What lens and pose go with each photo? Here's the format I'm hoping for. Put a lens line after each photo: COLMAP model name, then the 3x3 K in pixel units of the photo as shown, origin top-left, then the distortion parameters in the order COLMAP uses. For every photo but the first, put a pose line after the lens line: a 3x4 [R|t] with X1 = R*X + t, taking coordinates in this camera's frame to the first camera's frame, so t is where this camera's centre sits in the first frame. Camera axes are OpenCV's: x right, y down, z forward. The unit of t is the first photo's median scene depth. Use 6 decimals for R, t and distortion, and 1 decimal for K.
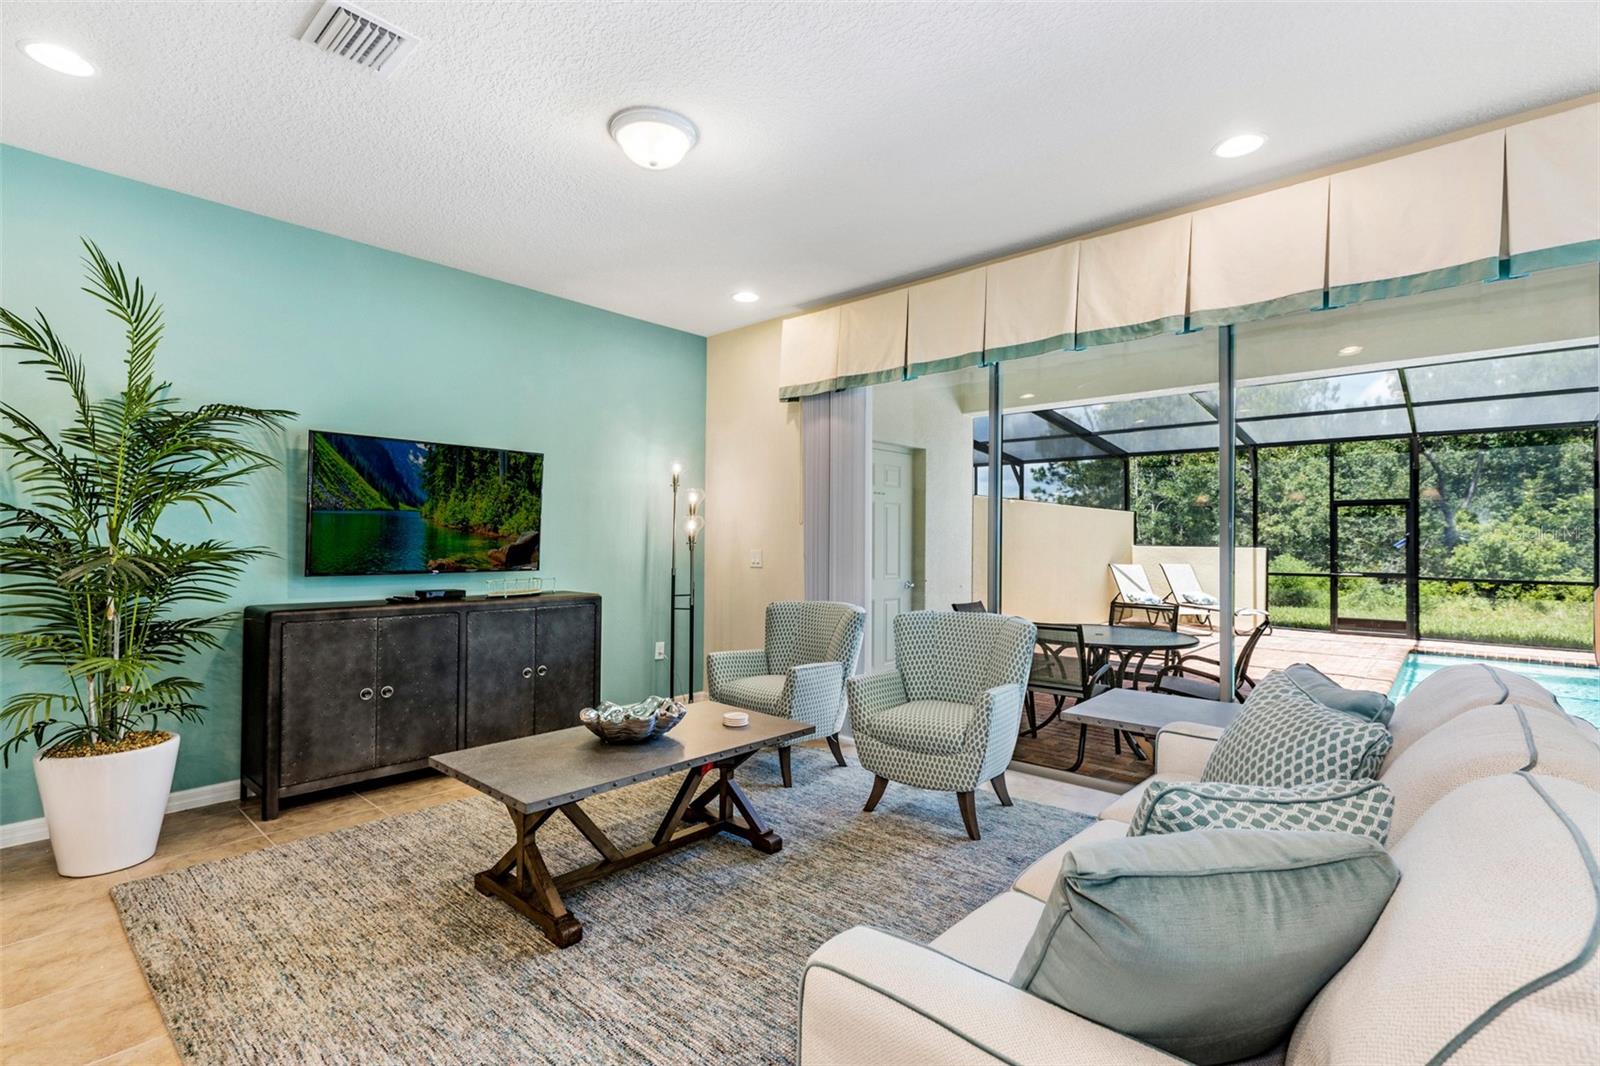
lens RADIAL K [[737.5, 0, 787.1], [0, 737.5, 531.1], [0, 0, 1]] dist [0.001409, 0.000119]
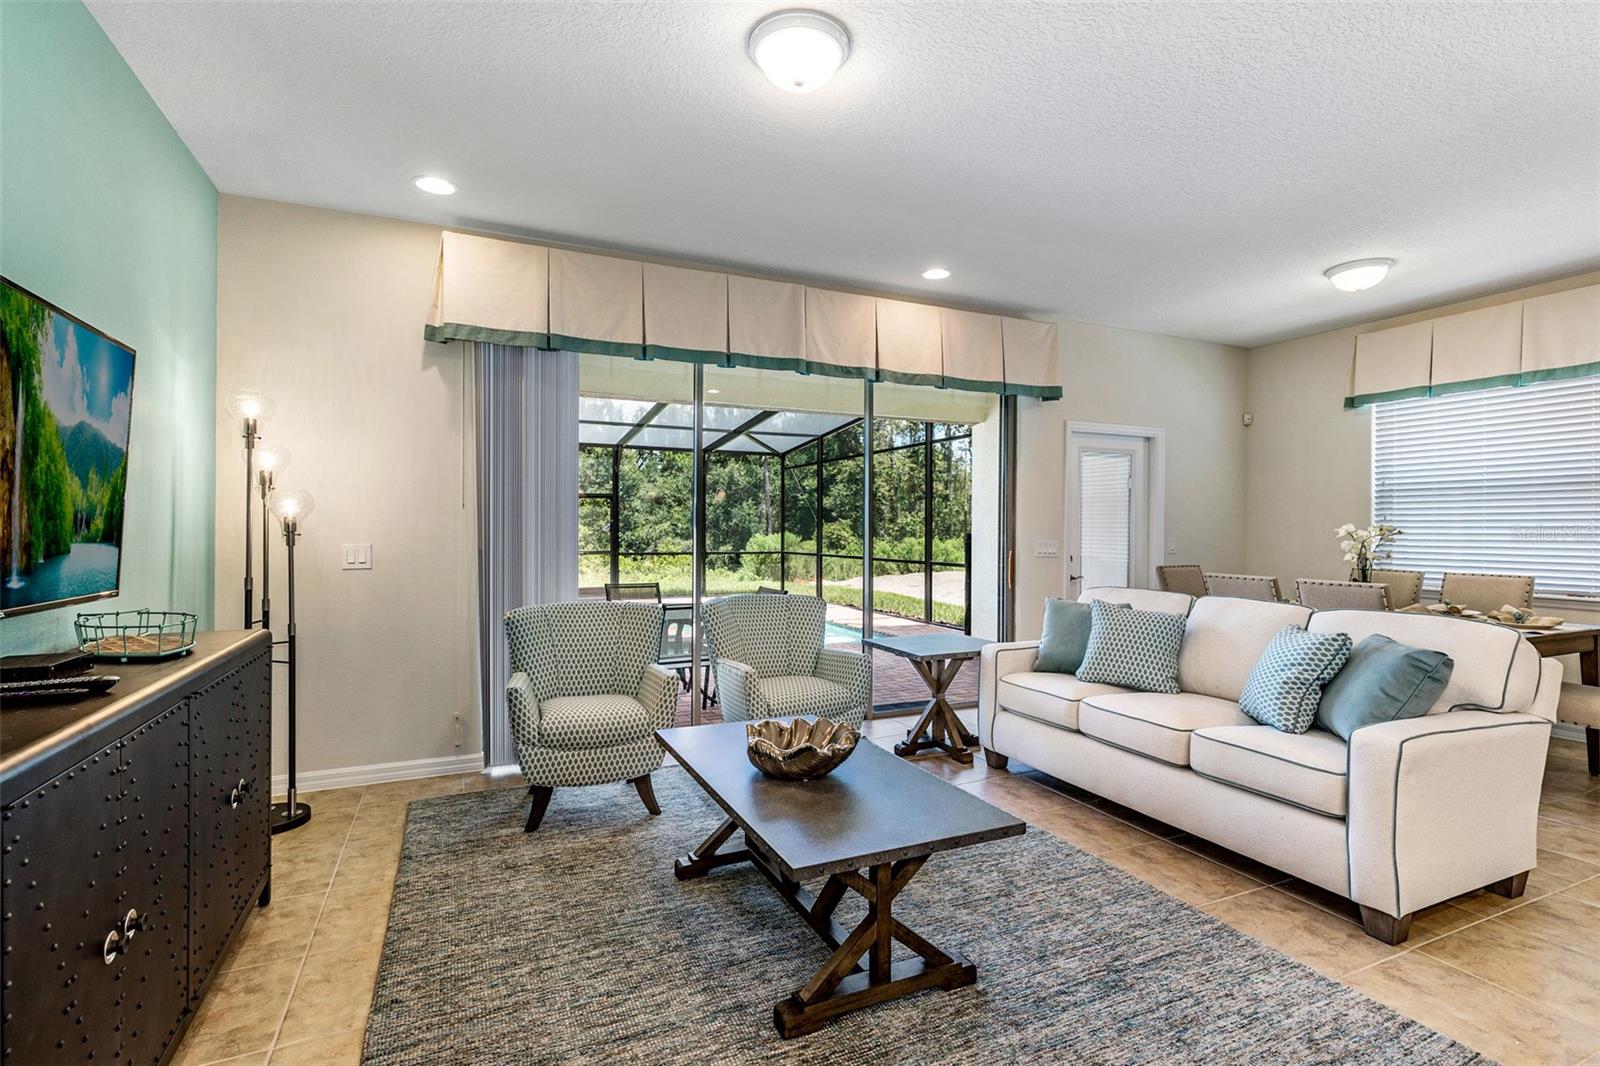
lens RADIAL K [[744.3, 0, 795.6], [0, 744.3, 528.1], [0, 0, 1]] dist [0.001732, 0.000350]
pose [[0.398963, -0.003330, 0.916961, -0.690502], [-0.012937, 0.999873, 0.009260, -0.000247], [-0.916876, -0.015557, 0.398869, 0.473631]]
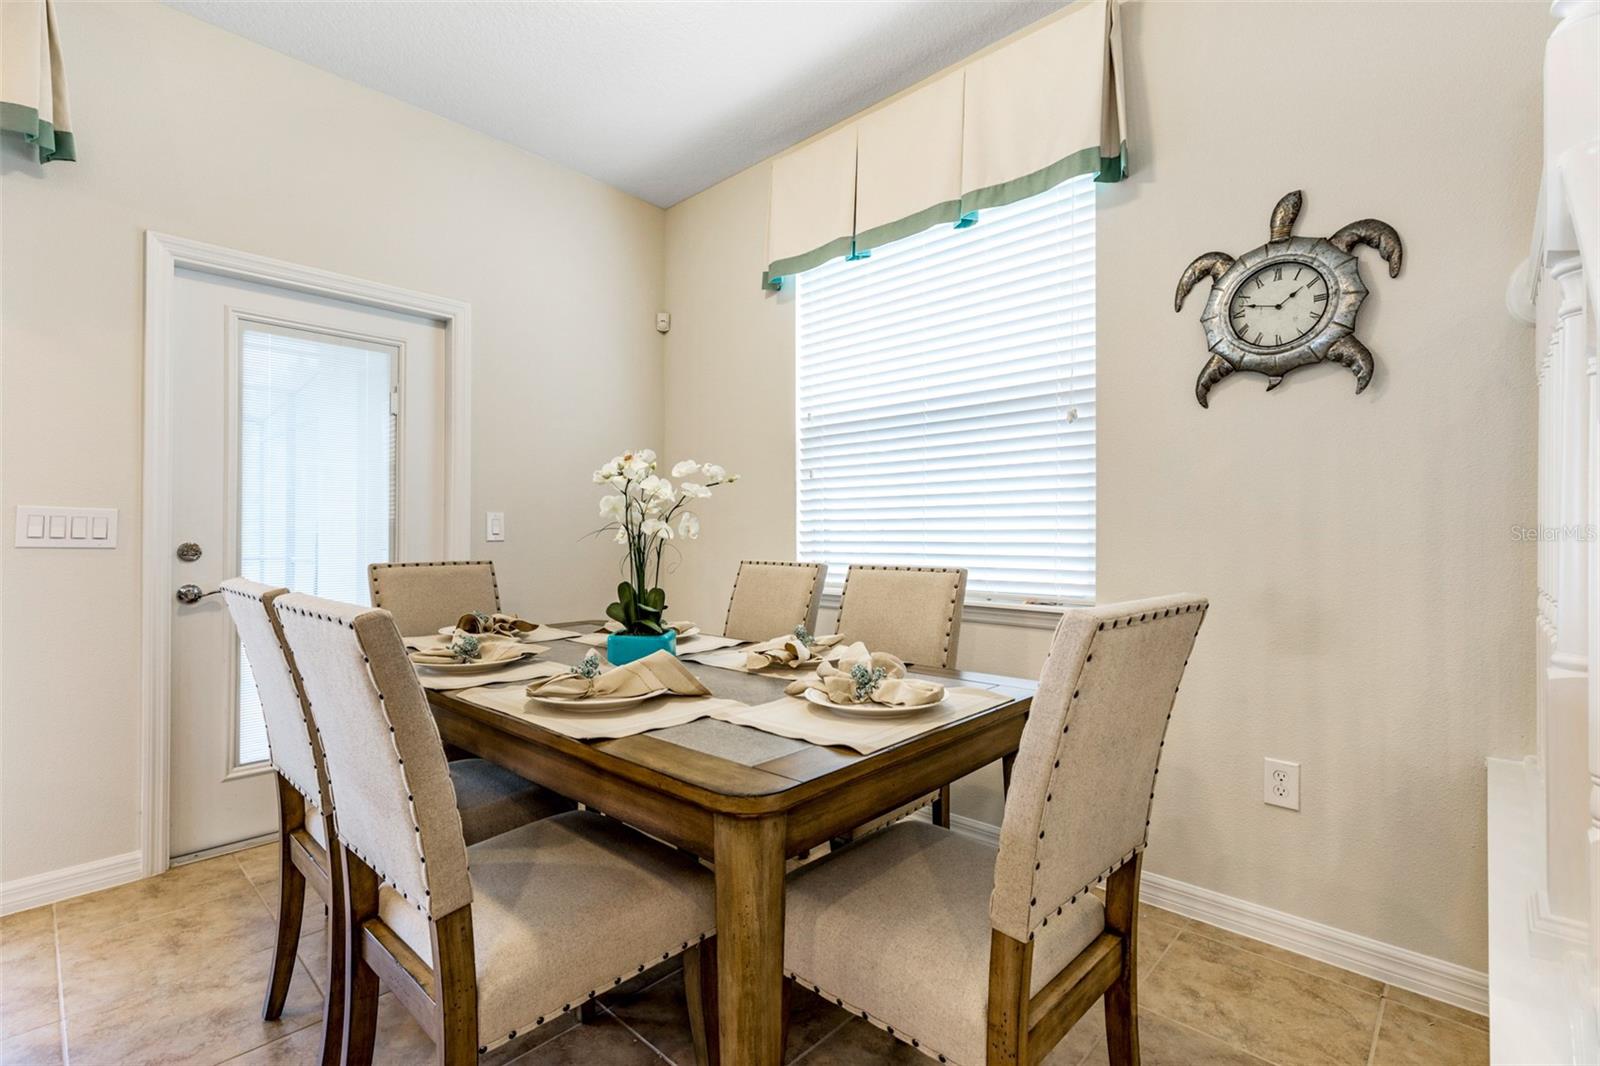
lens RADIAL K [[741.1, 0, 800.0], [0, 741.1, 533.0], [0, 0, 1]] dist [-0.000858, 0.029276]
pose [[0.013815, -0.003020, 0.999900, 0.209702], [-0.011900, 0.999924, 0.003185, 0.041309], [-0.999834, -0.011943, 0.013778, 0.020874]]
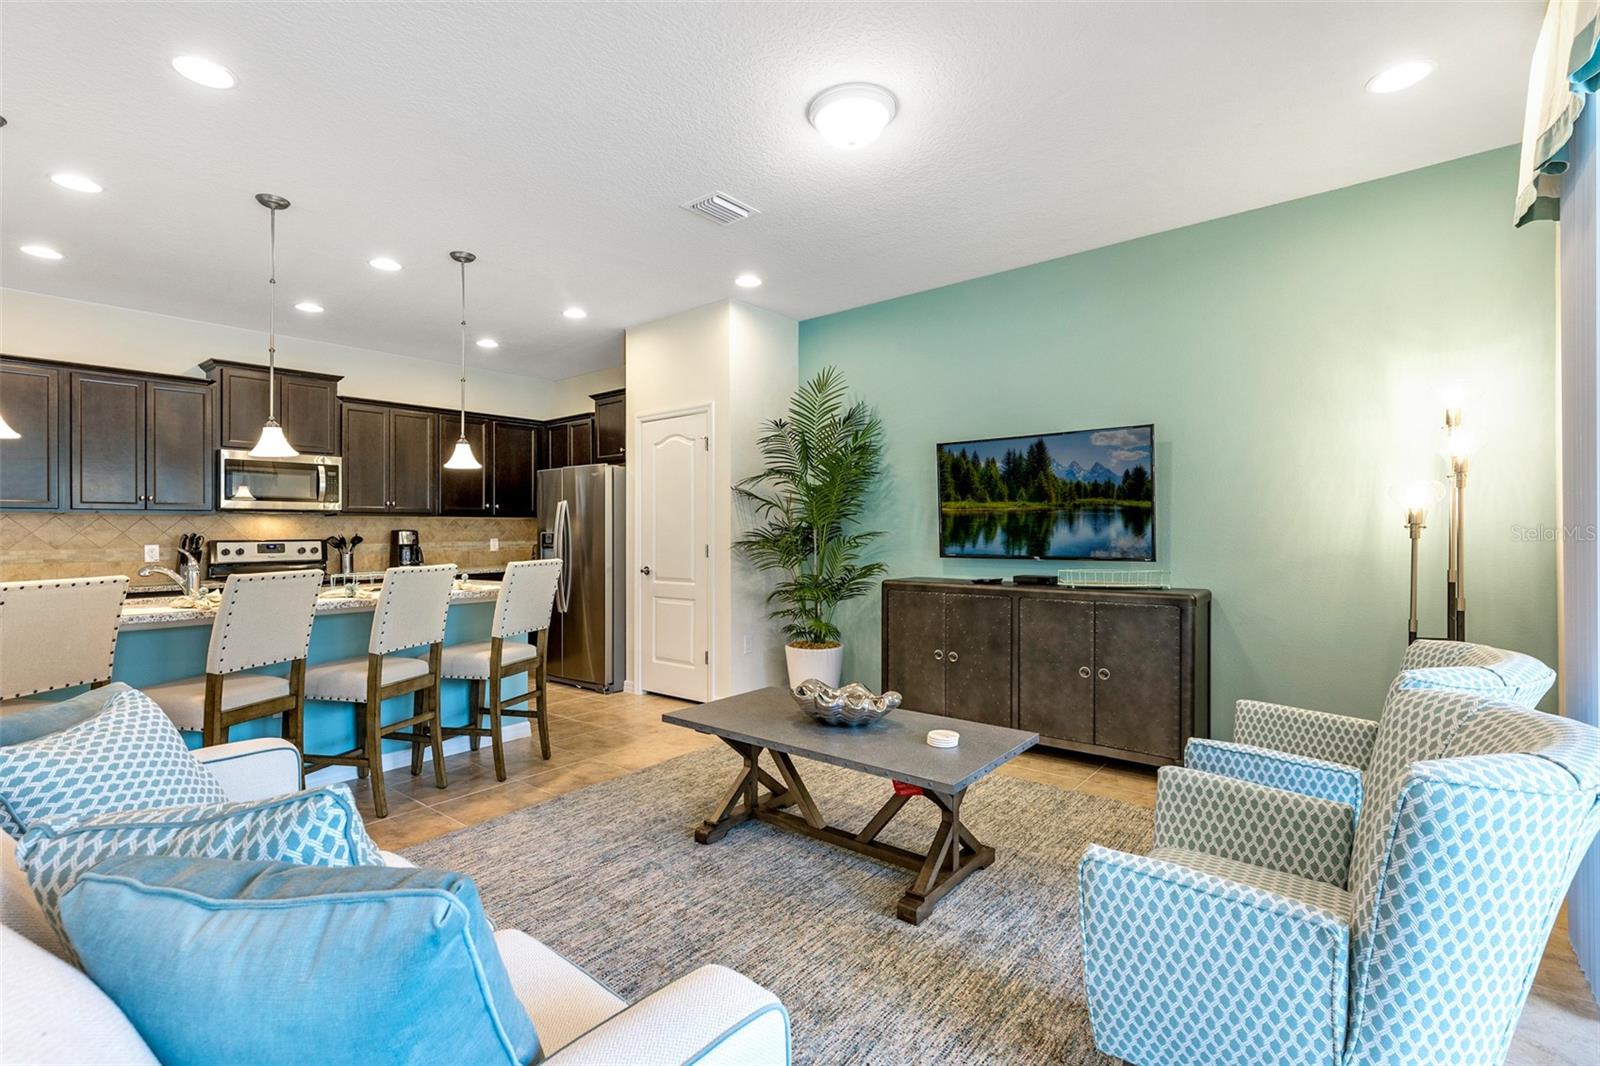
lens RADIAL K [[724.9, 0, 791.8], [0, 724.9, 524.6], [0, 0, 1]] dist [0.001666, -0.000175]
pose [[0.047628, -0.018236, -0.998699, 0.555460], [0.022339, 0.999603, -0.017188, 0.017402], [0.998615, -0.021491, 0.048017, 0.623899]]
